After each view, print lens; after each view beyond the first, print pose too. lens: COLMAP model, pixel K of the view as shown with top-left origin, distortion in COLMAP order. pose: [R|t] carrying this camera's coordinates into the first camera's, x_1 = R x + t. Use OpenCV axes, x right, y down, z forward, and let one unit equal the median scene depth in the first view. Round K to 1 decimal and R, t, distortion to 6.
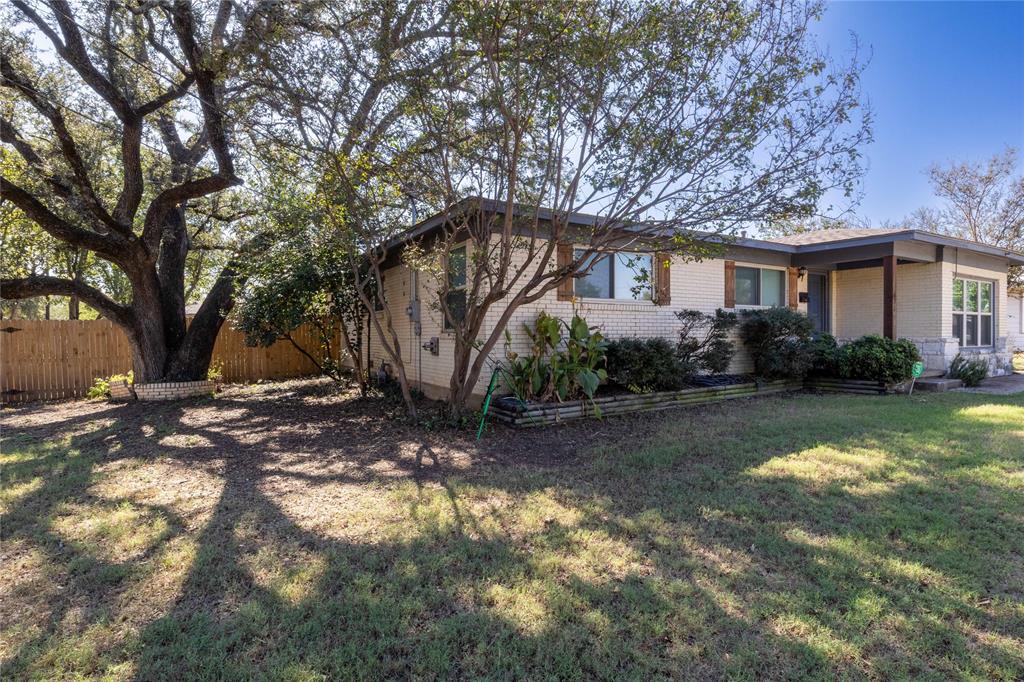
lens RADIAL K [[519.5, 0, 518.2], [0, 519.5, 338.7], [0, 0, 1]] dist [-0.004106, -0.000774]
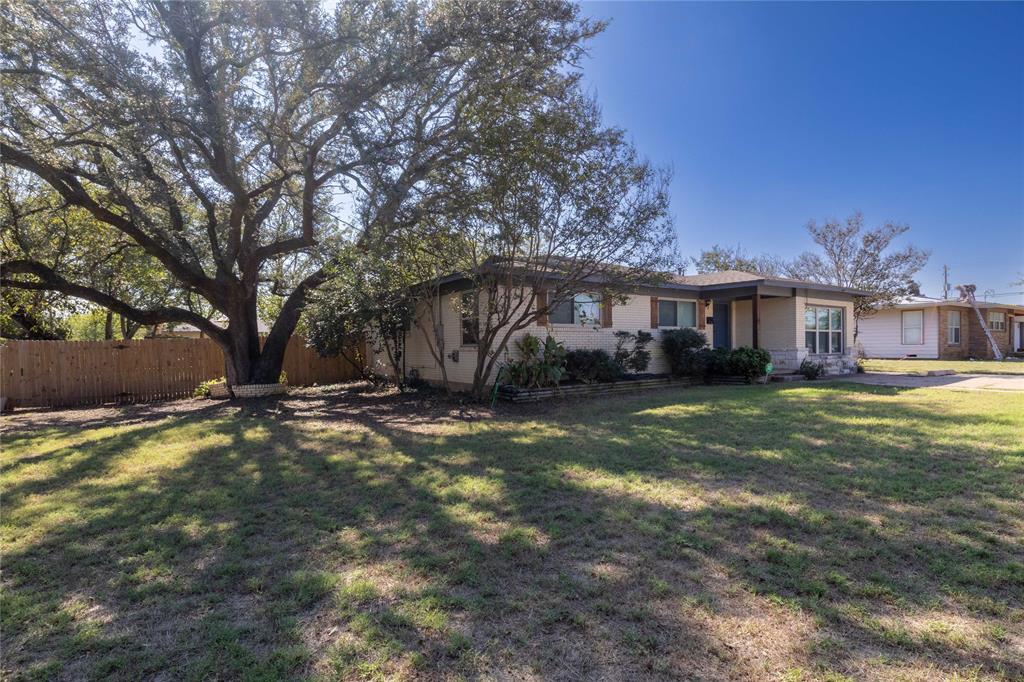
lens RADIAL K [[519.5, 0, 507.5], [0, 519.5, 344.0], [0, 0, 1]] dist [-0.004106, -0.000774]
pose [[0.999864, -0.007190, 0.014817, -0.036363], [0.007436, 0.999835, -0.016599, 0.006426], [-0.014695, 0.016707, 0.999752, -0.540540]]
